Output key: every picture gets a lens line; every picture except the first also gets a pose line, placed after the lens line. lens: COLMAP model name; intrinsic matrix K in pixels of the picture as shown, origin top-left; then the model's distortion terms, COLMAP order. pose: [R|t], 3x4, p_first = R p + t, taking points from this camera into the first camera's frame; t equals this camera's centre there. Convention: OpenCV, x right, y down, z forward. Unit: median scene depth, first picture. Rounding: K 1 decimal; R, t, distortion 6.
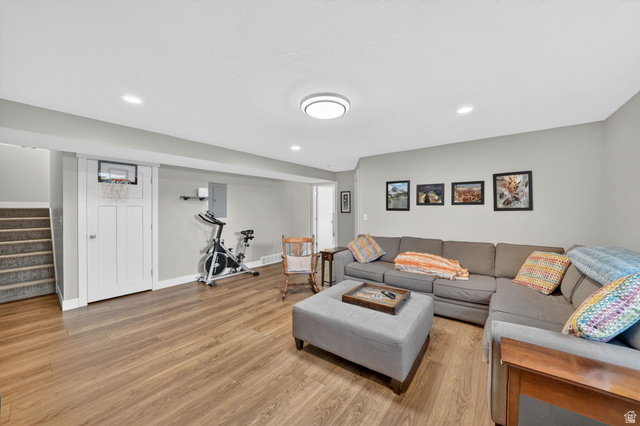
lens RADIAL K [[232.3, 0, 319.2], [0, 232.3, 210.4], [0, 0, 1]] dist [-0.014839, 0.000047]
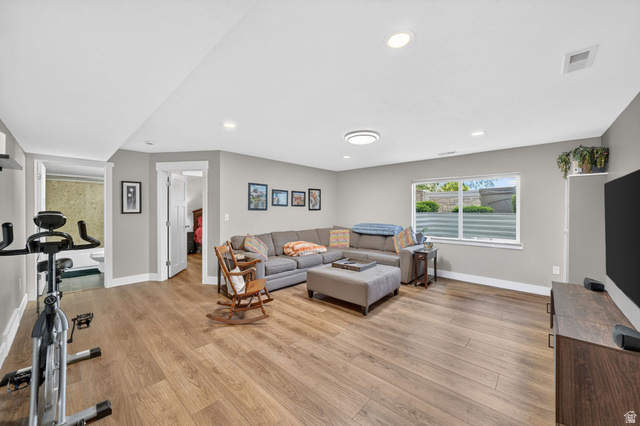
lens RADIAL K [[242.9, 0, 320.0], [0, 242.9, 213.0], [0, 0, 1]] dist [-0.009408, 0.000098]
pose [[0.085634, -0.011412, 0.996261, -1.046684], [0.000169, 0.999935, 0.011440, 0.000716], [-0.996327, -0.000811, 0.085630, 0.804050]]
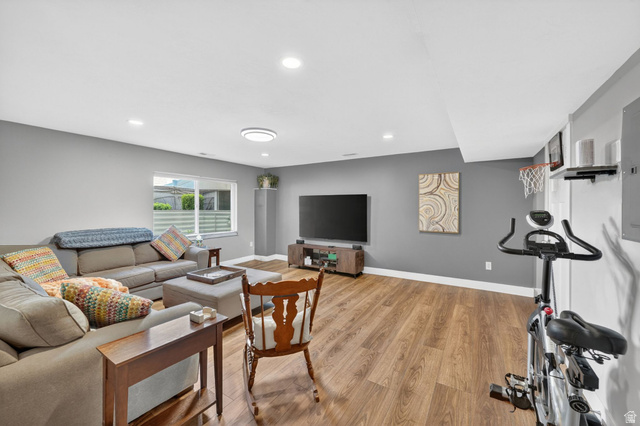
lens RADIAL K [[253.1, 0, 320.0], [0, 253.1, 213.0], [0, 0, 1]] dist [-0.004167, -0.000090]
pose [[-0.994983, 0.001376, -0.100036, -0.136866], [-0.001018, 0.999714, 0.023874, -0.004872], [0.100040, 0.023856, -0.994697, 1.815635]]
